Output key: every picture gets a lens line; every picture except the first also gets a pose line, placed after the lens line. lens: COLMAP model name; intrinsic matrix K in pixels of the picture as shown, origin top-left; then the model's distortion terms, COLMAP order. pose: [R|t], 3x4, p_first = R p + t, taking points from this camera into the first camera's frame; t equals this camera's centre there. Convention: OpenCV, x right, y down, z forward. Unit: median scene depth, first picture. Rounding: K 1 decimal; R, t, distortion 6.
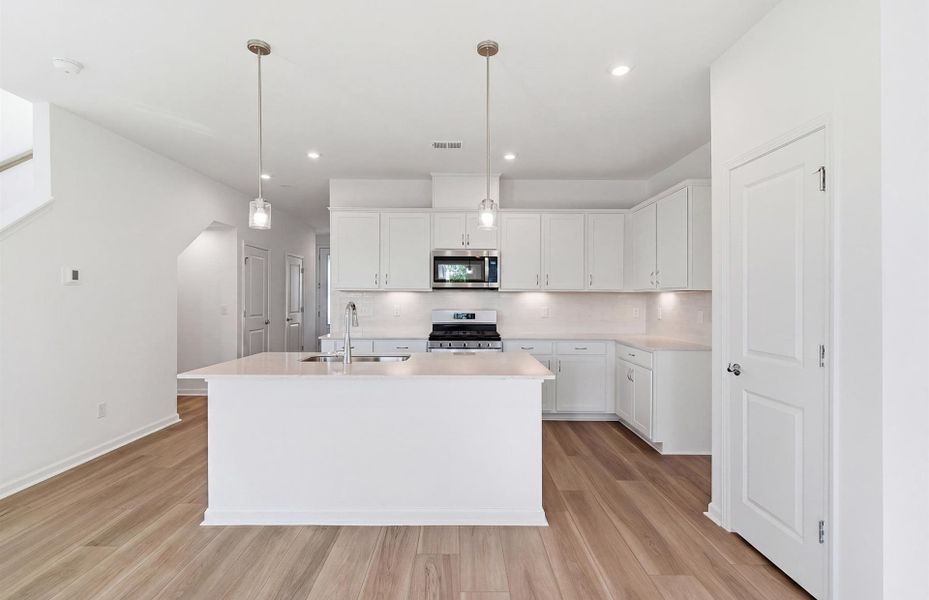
lens RADIAL K [[415.9, 0, 462.6], [0, 415.9, 297.6], [0, 0, 1]] dist [-0.000244, 0.000310]
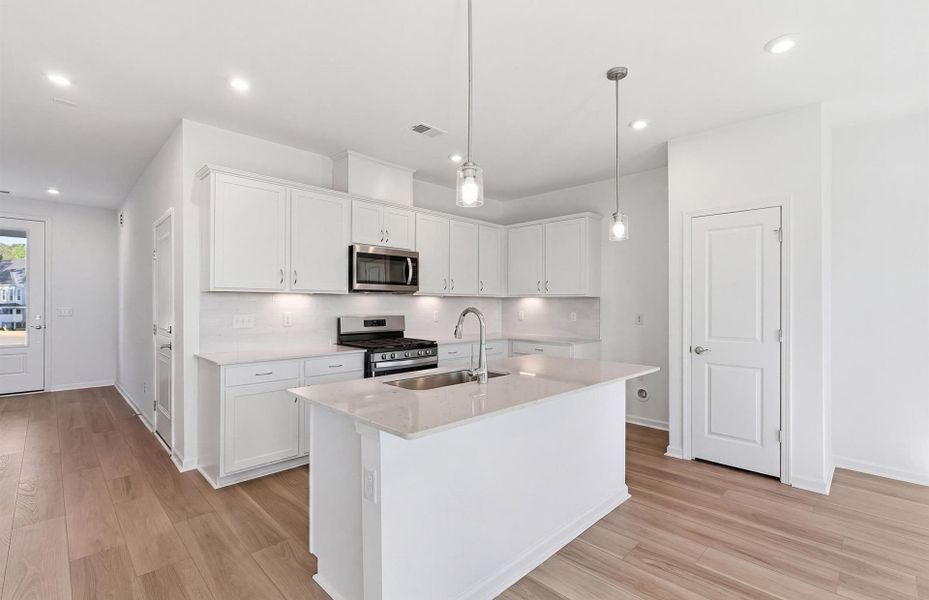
lens RADIAL K [[419.1, 0, 462.5], [0, 419.1, 303.1], [0, 0, 1]] dist [0.001735, -0.000619]
pose [[0.712326, -0.001388, 0.701848, -0.502763], [-0.002143, 0.999989, 0.004153, -0.001504], [-0.701846, -0.004462, 0.712315, 0.254014]]
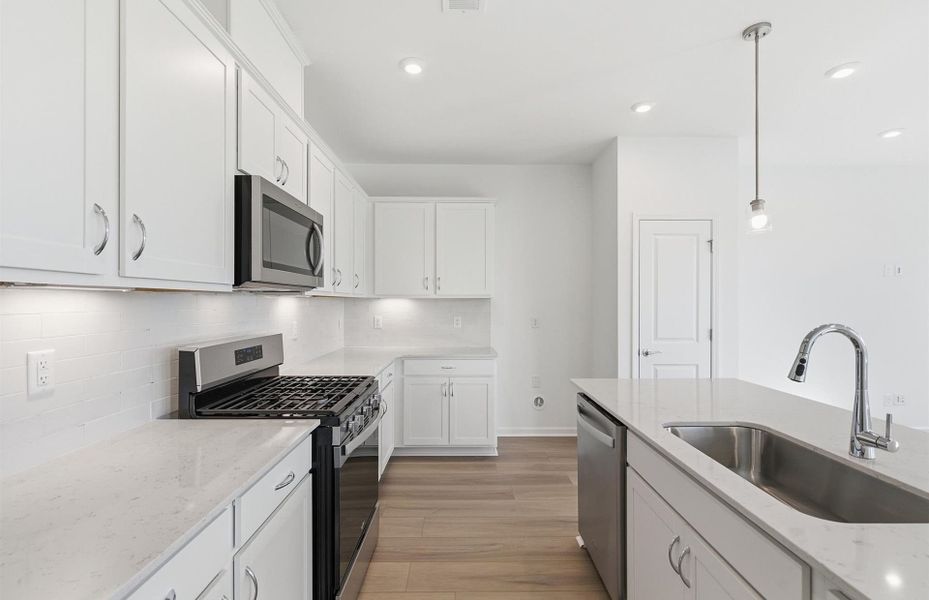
lens RADIAL K [[413.7, 0, 460.4], [0, 413.7, 302.1], [0, 0, 1]] dist [0.000326, 0.000208]
pose [[0.001176, -0.004326, 0.999990, -0.418670], [-0.001612, 0.999989, 0.004328, -0.008727], [-0.999998, -0.001617, 0.001169, 0.823842]]
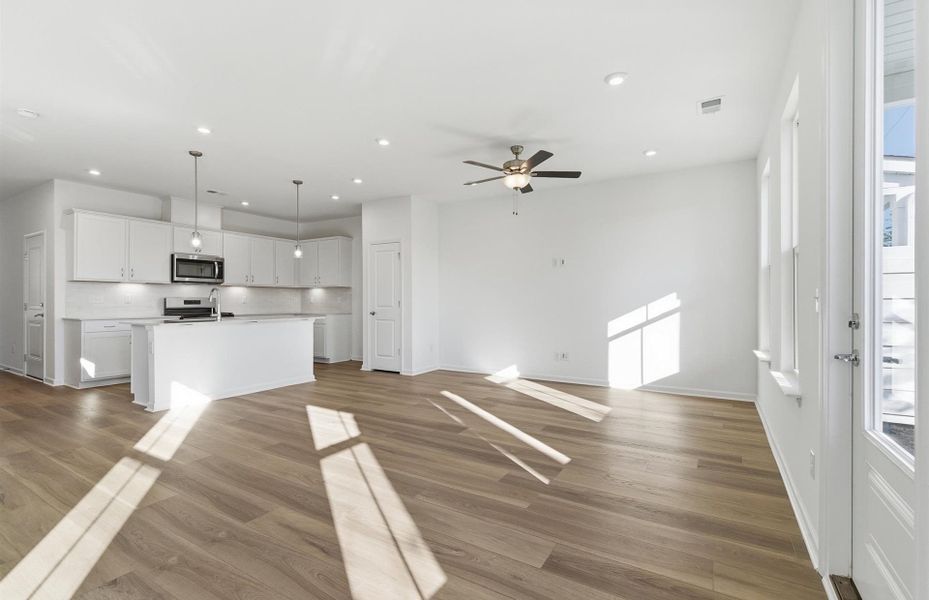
lens RADIAL K [[419.4, 0, 464.3], [0, 419.4, 298.9], [0, 0, 1]] dist [-0.001273, -0.000116]
pose [[0.522214, 0.000078, 0.852815, -0.750730], [-0.000042, 1.000000, -0.000067, 0.035293], [-0.852815, -0.000001, 0.522214, -0.537110]]
